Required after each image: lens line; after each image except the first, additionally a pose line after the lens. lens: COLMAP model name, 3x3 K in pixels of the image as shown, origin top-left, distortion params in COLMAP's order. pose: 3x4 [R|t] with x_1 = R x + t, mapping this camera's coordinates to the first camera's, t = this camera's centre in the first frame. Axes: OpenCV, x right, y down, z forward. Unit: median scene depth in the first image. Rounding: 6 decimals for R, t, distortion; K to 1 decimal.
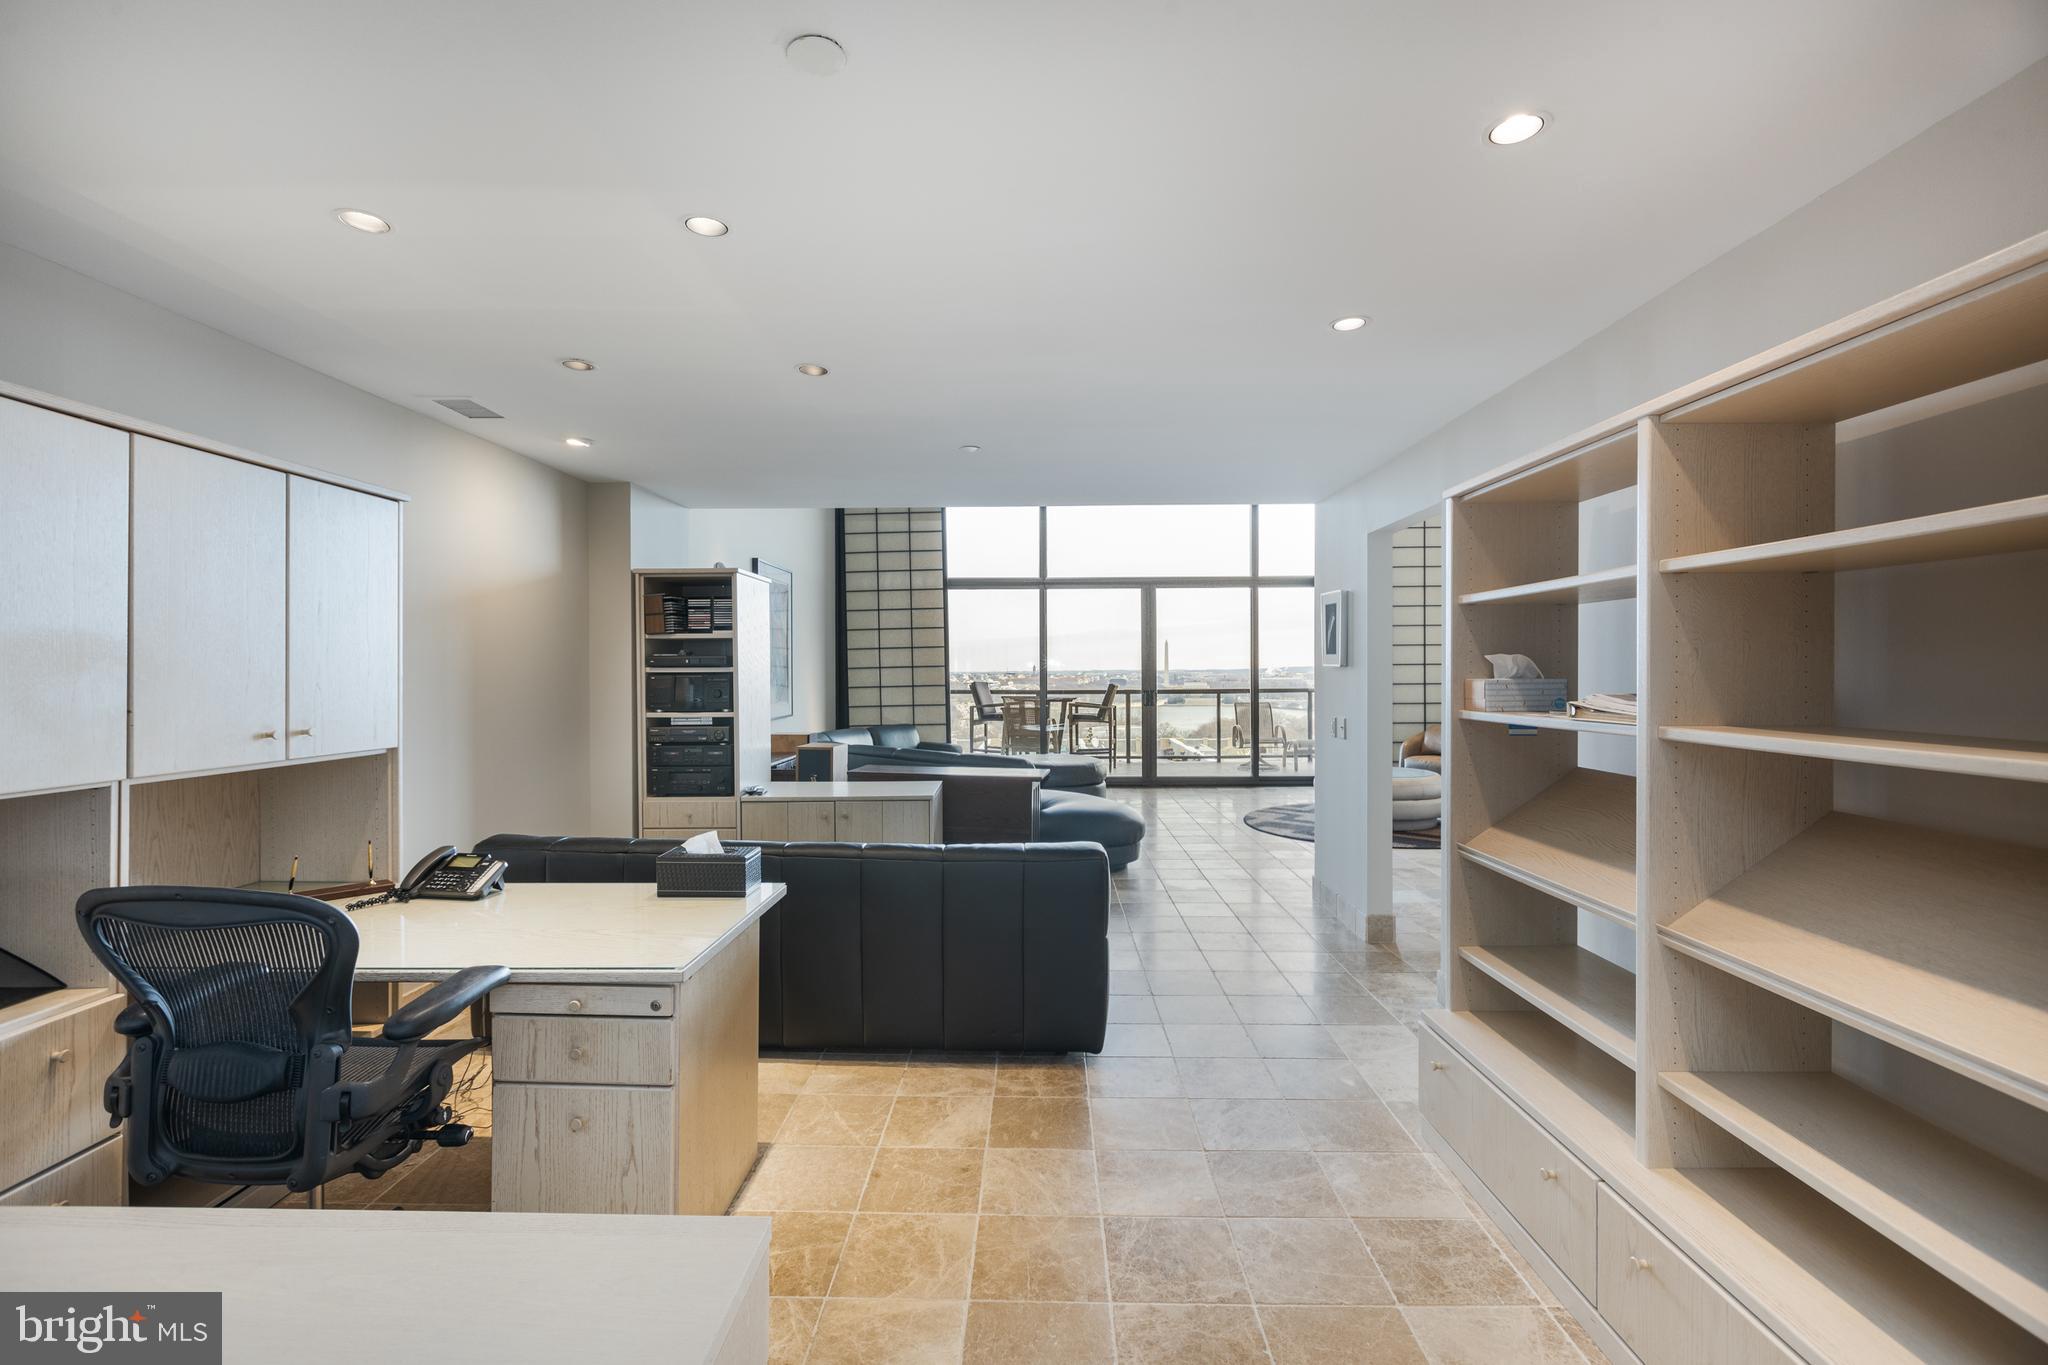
lens RADIAL K [[907.8, 0, 1030.6], [0, 907.8, 671.0], [0, 0, 1]] dist [0.001149, -0.000781]
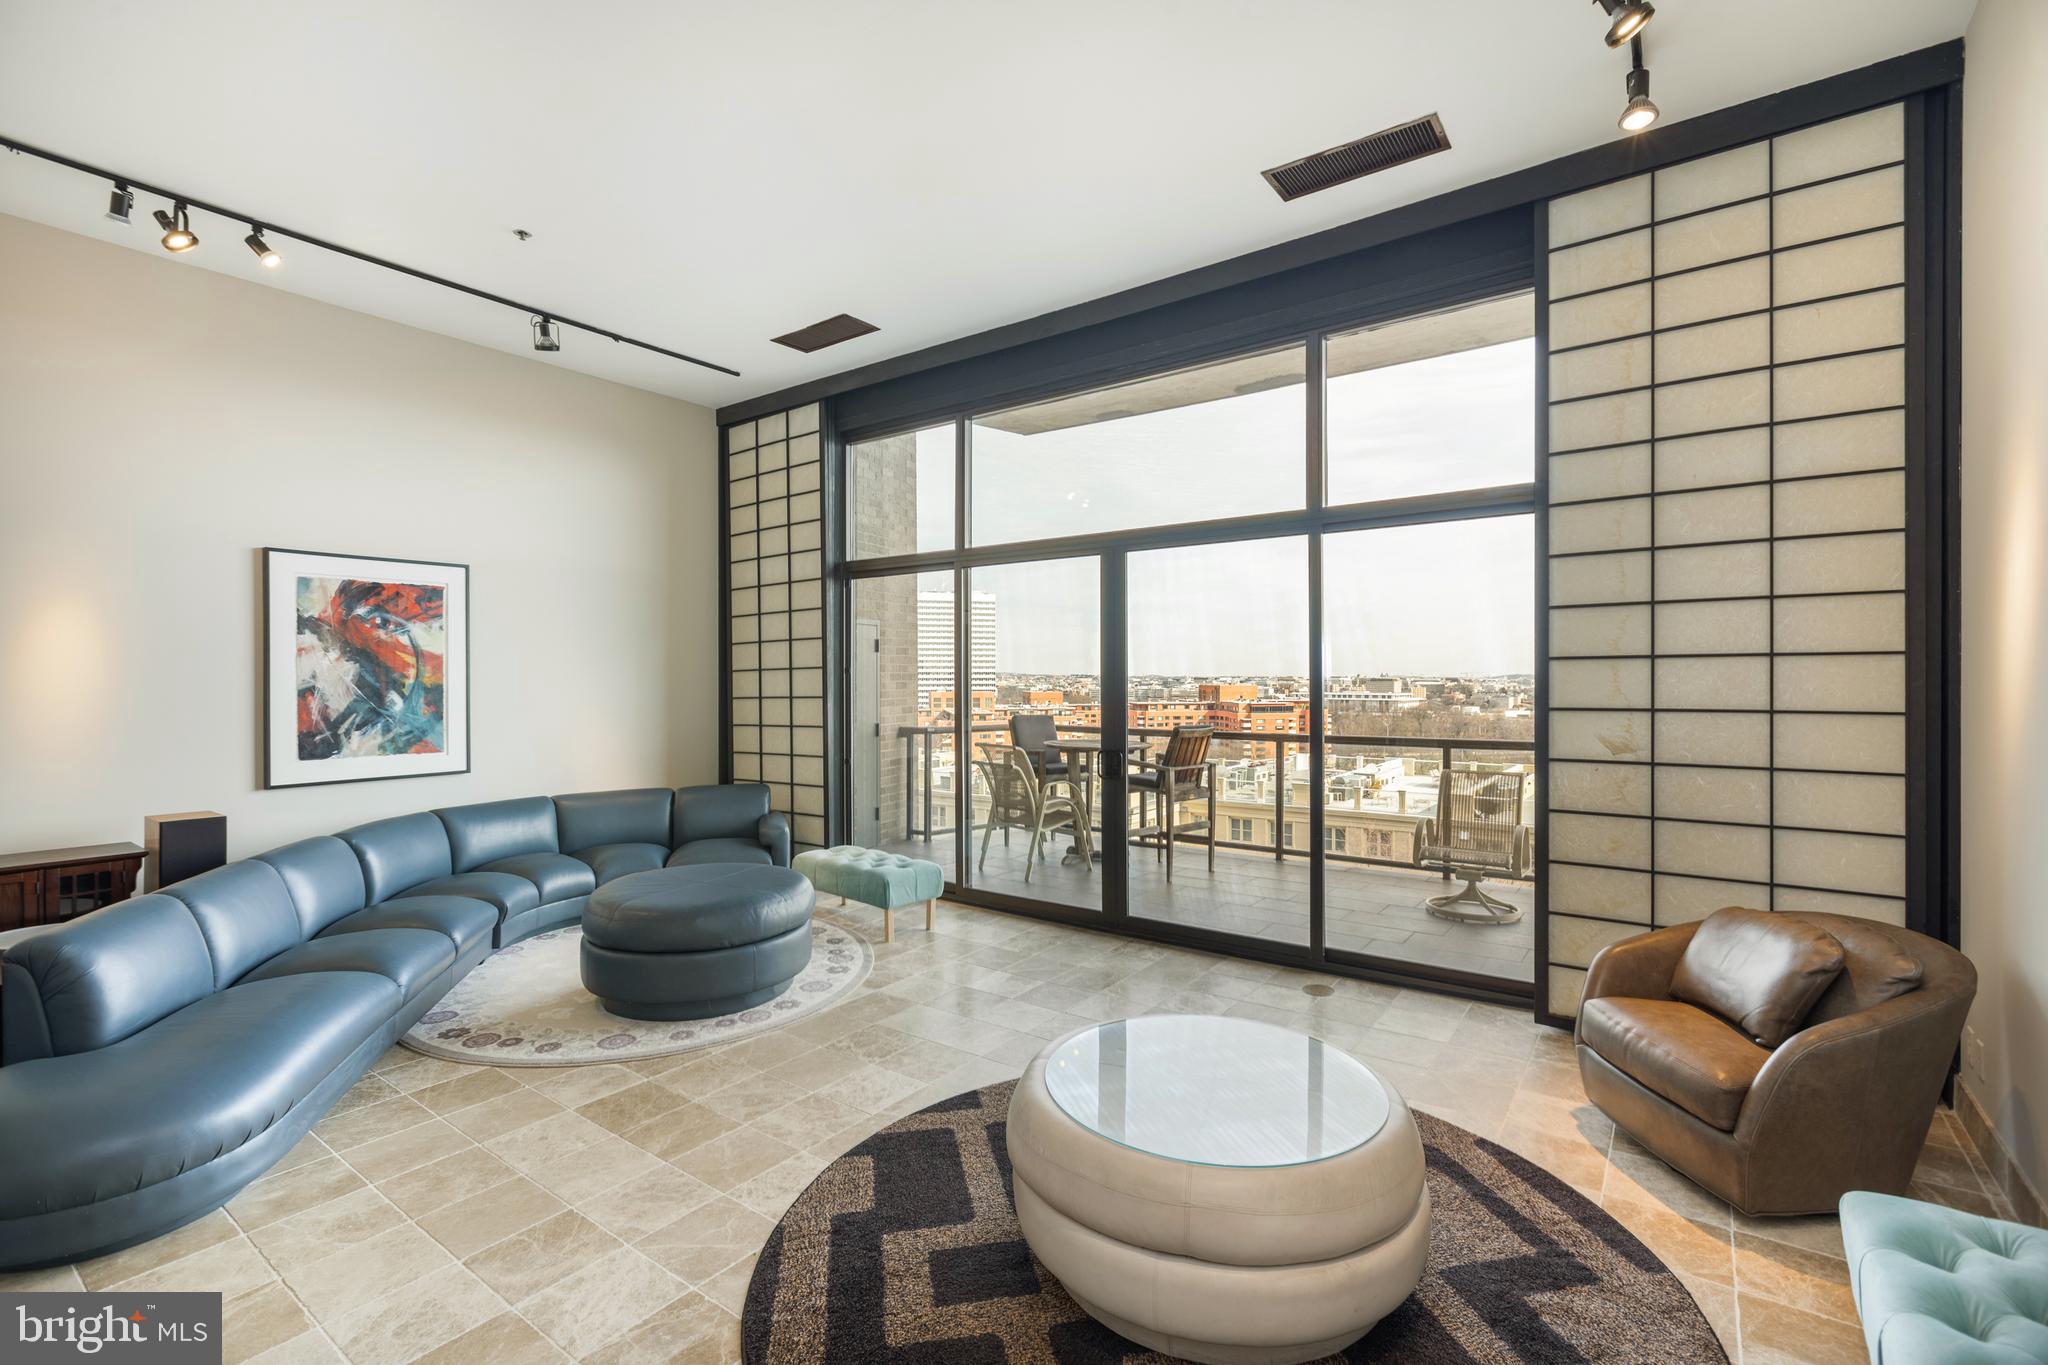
lens RADIAL K [[907.8, 0, 1015.3], [0, 907.8, 684.9], [0, 0, 1]] dist [0.001149, -0.000781]
pose [[0.809844, 0.007905, -0.586592, 0.392183], [-0.002121, 0.999942, 0.010547, -0.020491], [0.586641, -0.007297, 0.809814, 0.540625]]
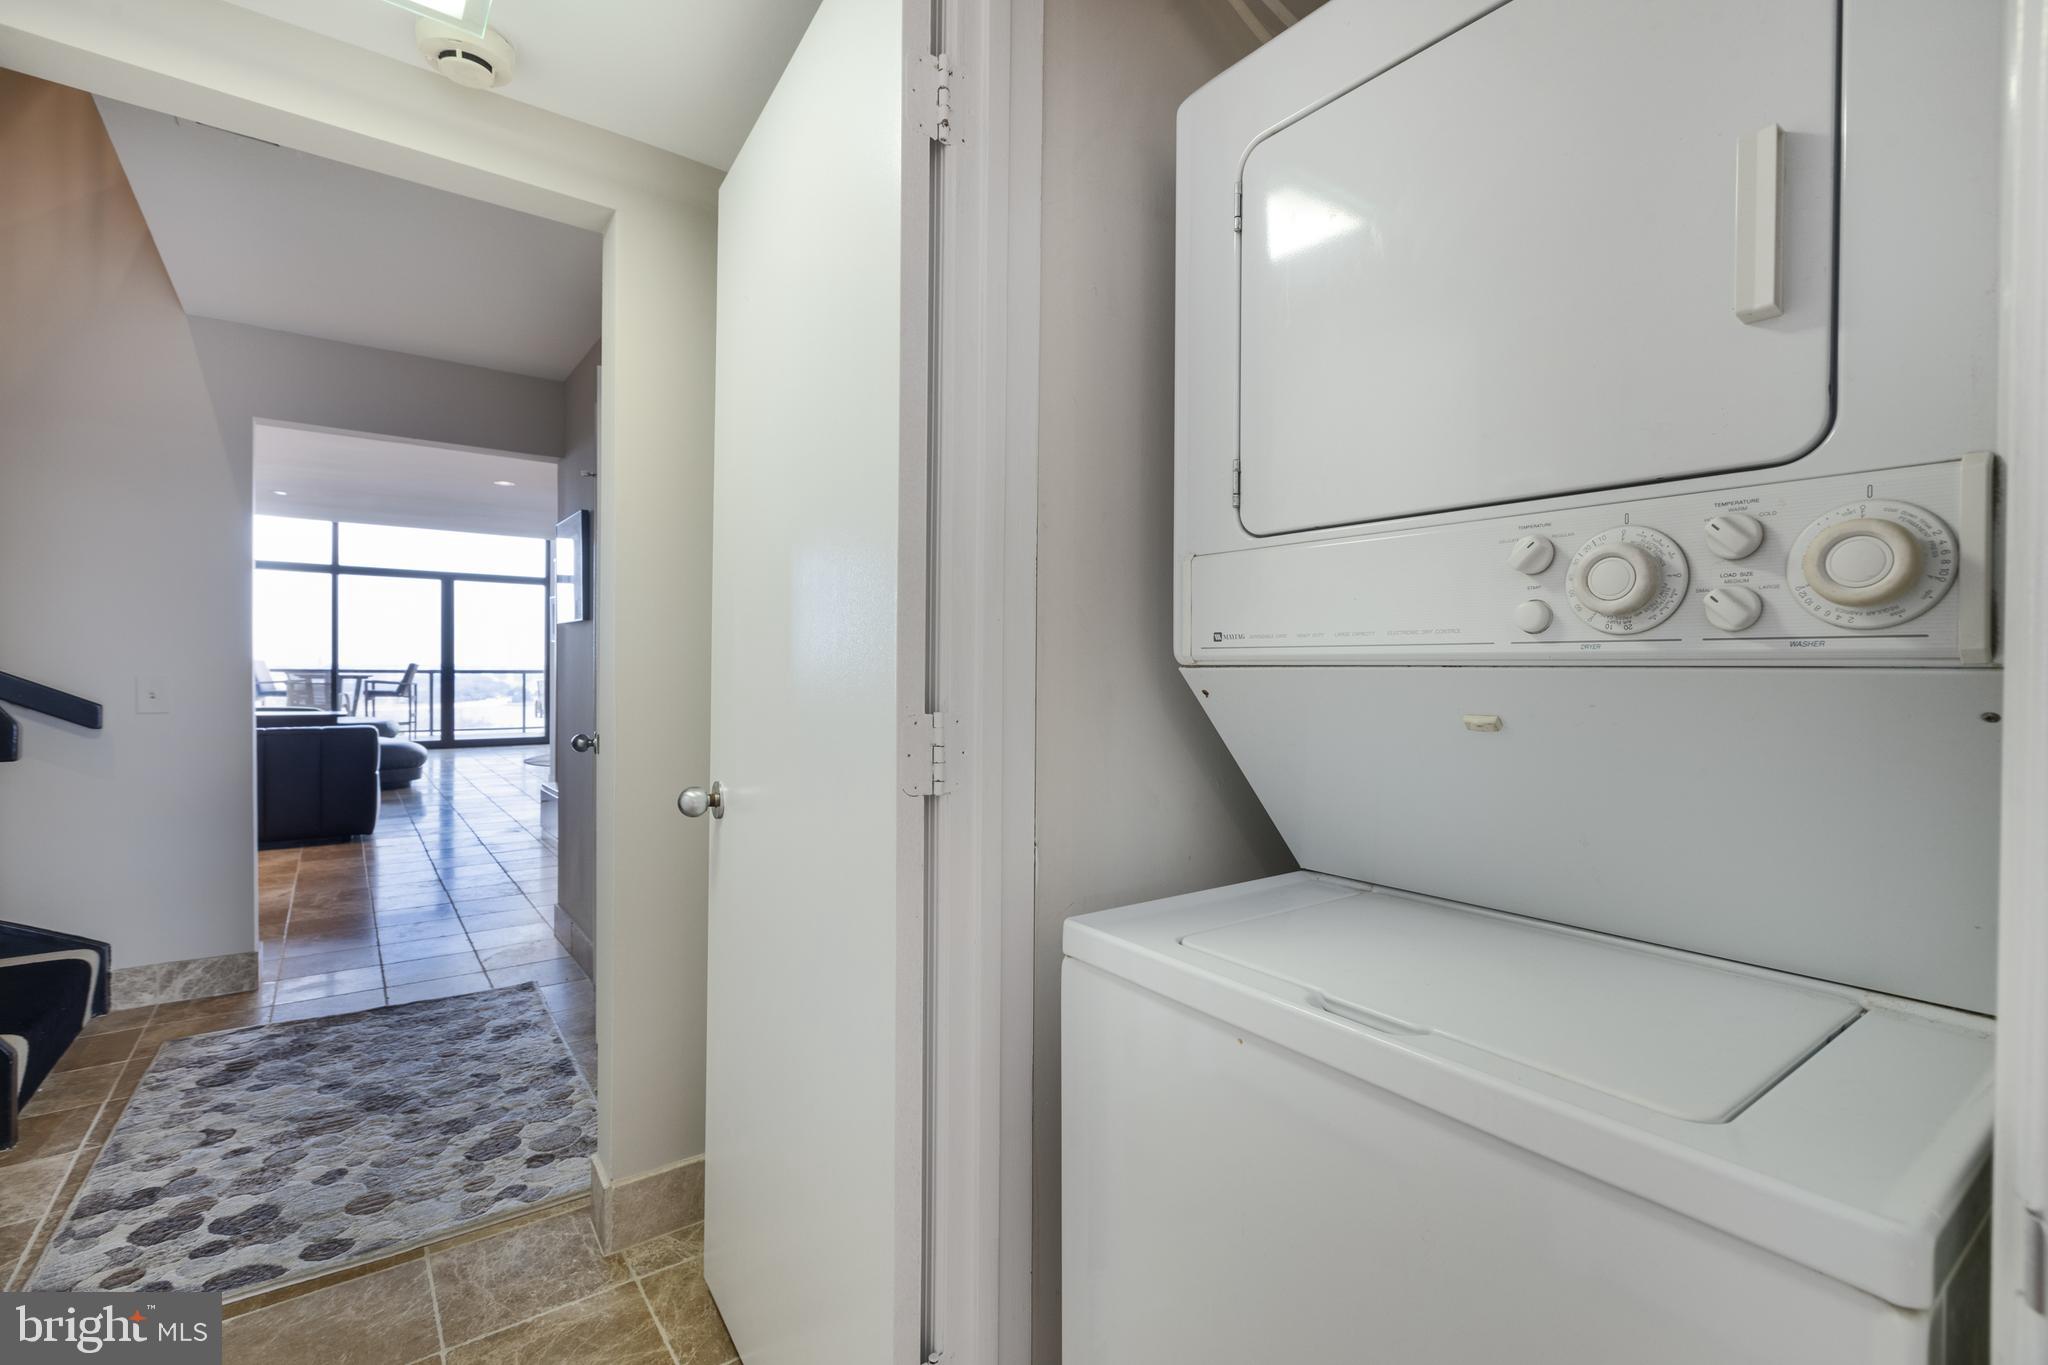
lens RADIAL K [[907.8, 0, 1035.6], [0, 907.8, 676.4], [0, 0, 1]] dist [0.001149, -0.000781]
pose [[0.782567, 0.004967, 0.622547, -0.006644], [-0.009856, 0.999942, 0.004411, 0.020678], [-0.622489, -0.009588, 0.782570, -0.406457]]
